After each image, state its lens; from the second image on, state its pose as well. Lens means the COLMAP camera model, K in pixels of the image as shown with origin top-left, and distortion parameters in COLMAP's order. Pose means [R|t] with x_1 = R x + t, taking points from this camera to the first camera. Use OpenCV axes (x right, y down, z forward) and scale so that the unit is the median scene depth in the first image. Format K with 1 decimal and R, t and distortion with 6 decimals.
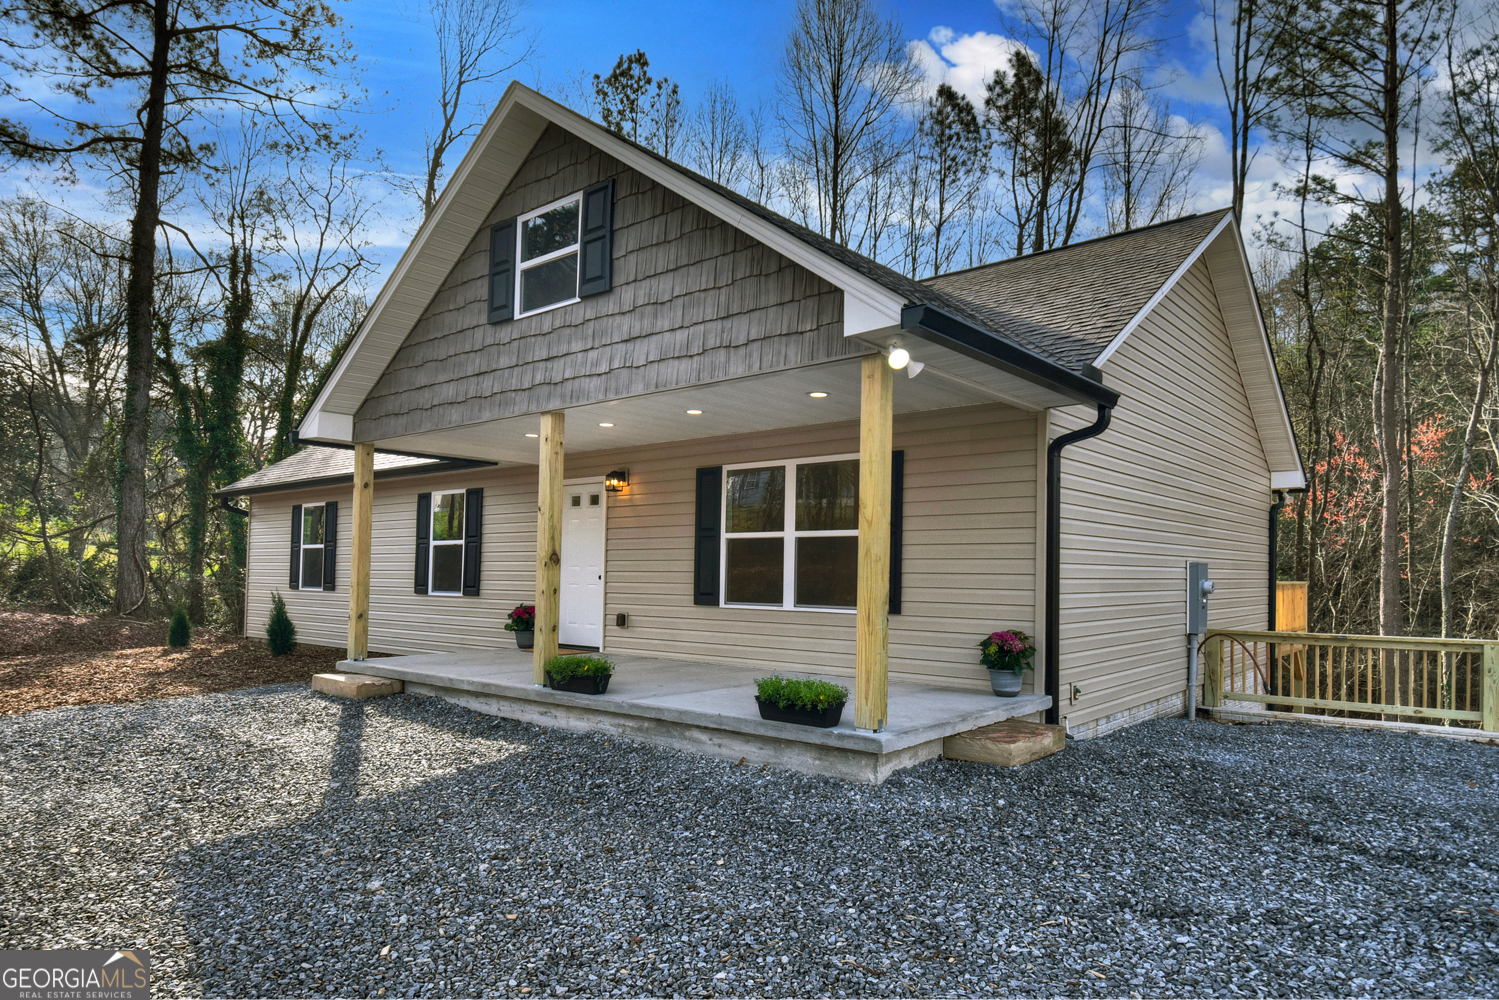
lens RADIAL K [[865.3, 0, 752.4], [0, 865.3, 524.9], [0, 0, 1]] dist [0.021758, -0.000273]
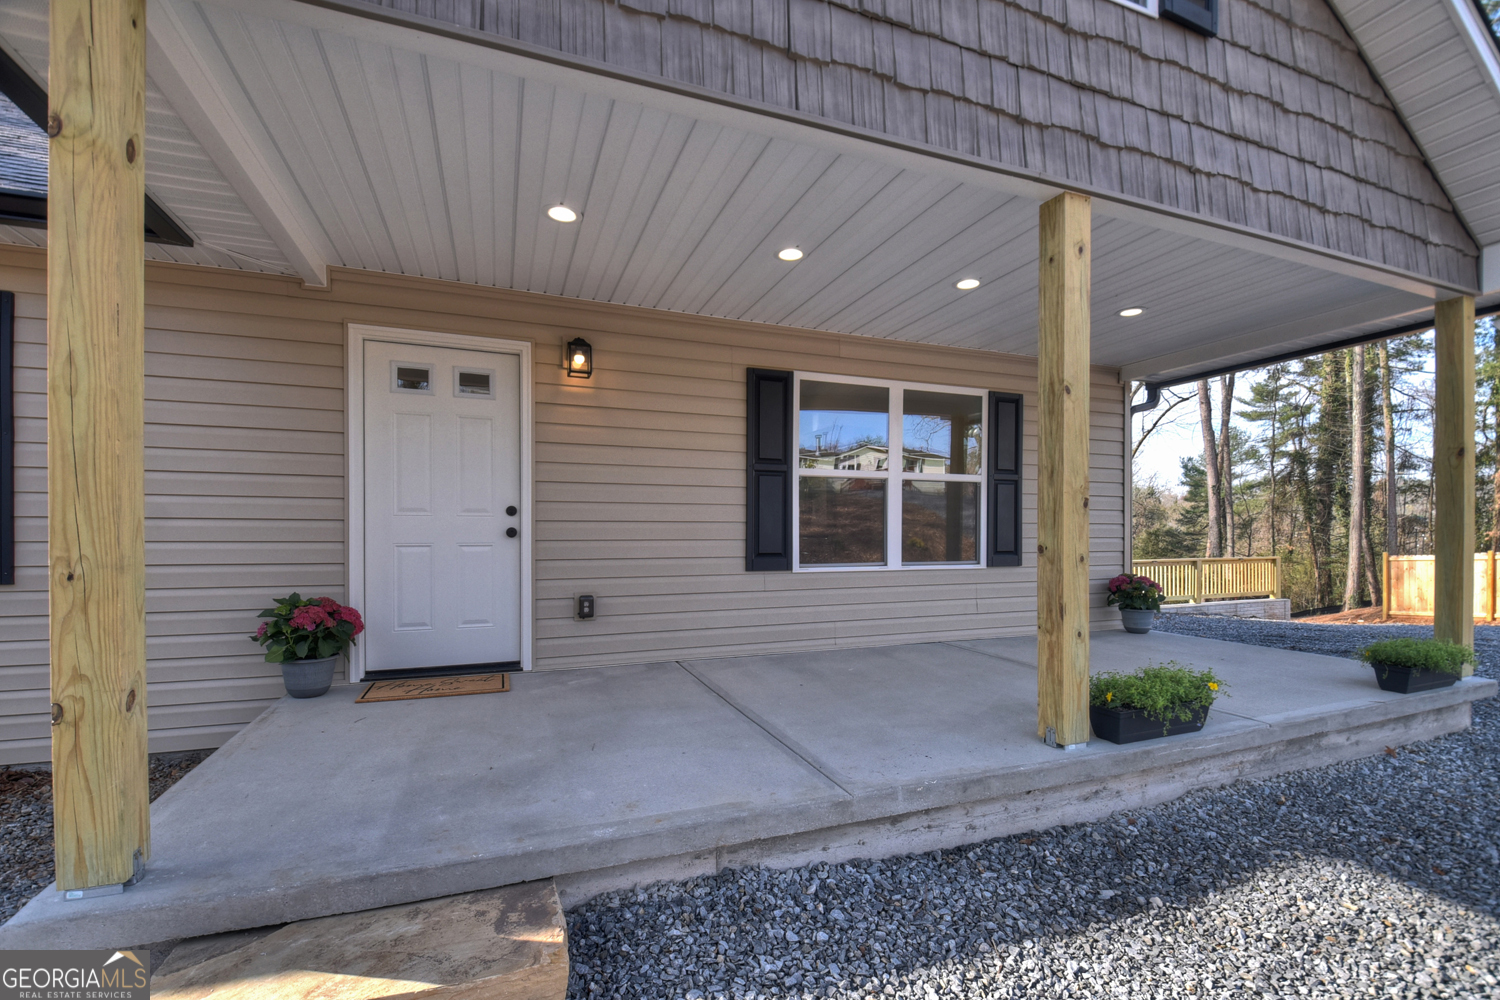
lens RADIAL K [[664.1, 0, 746.5], [0, 664.1, 524.8], [0, 0, 1]] dist [0.000812, -0.000248]
pose [[0.482459, 0.000398, 0.875919, -0.564848], [-0.049039, 0.998444, 0.026557, 0.046314], [-0.874545, -0.055766, 0.481727, 0.821479]]
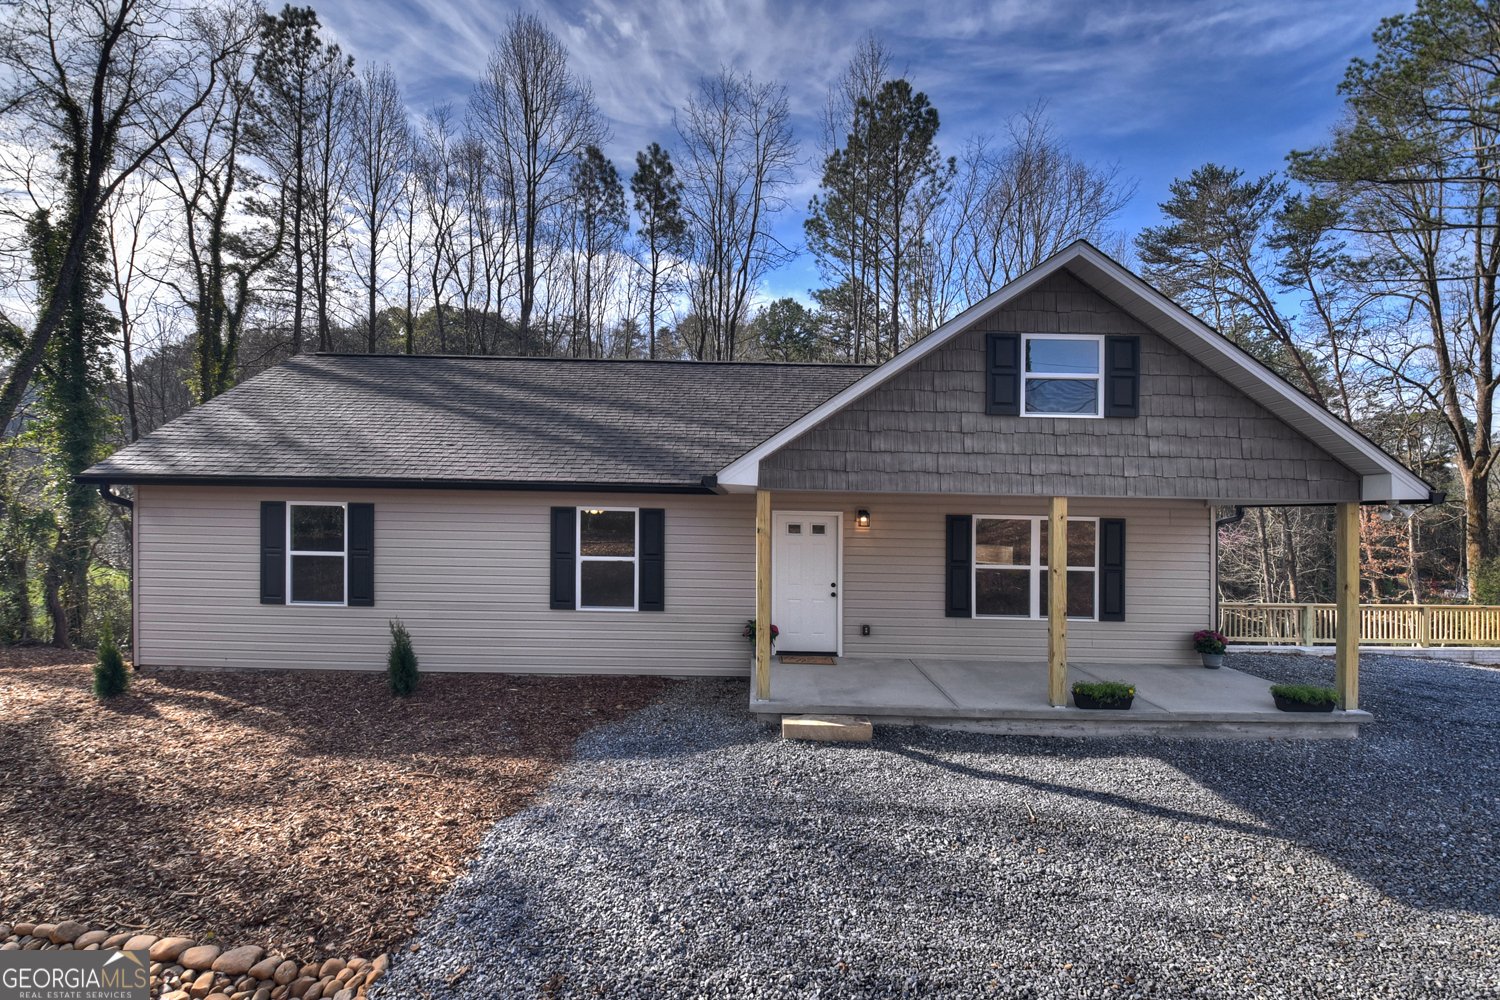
lens RADIAL K [[664.6, 0, 723.3], [0, 664.6, 499.4], [0, 0, 1]] dist [0.010200, -0.020489]
pose [[0.792771, 0.018927, 0.609226, -1.057129], [-0.043401, 0.998734, 0.025449, -0.109800], [-0.607973, -0.046616, 0.792588, 0.438390]]
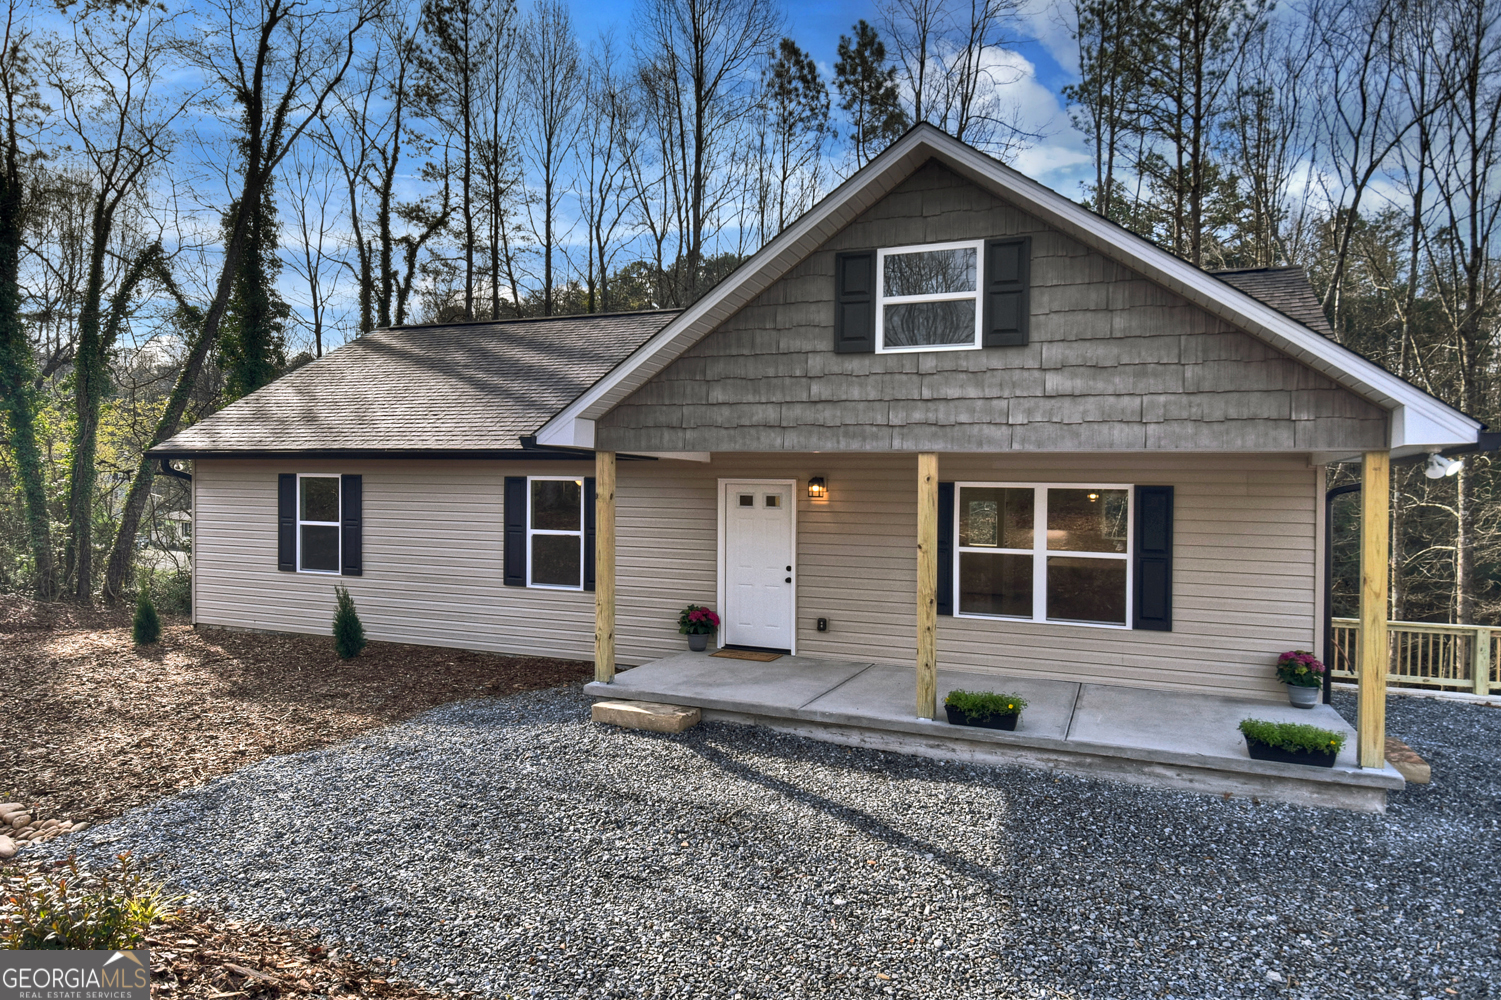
lens RADIAL K [[866.3, 0, 726.1], [0, 866.3, 490.4], [0, 0, 1]] dist [0.017878, -0.023899]
pose [[0.959762, 0.012605, 0.280531, -0.639834], [-0.026638, 0.998574, 0.046268, -0.107158], [-0.279547, -0.051879, 0.958729, 0.074298]]
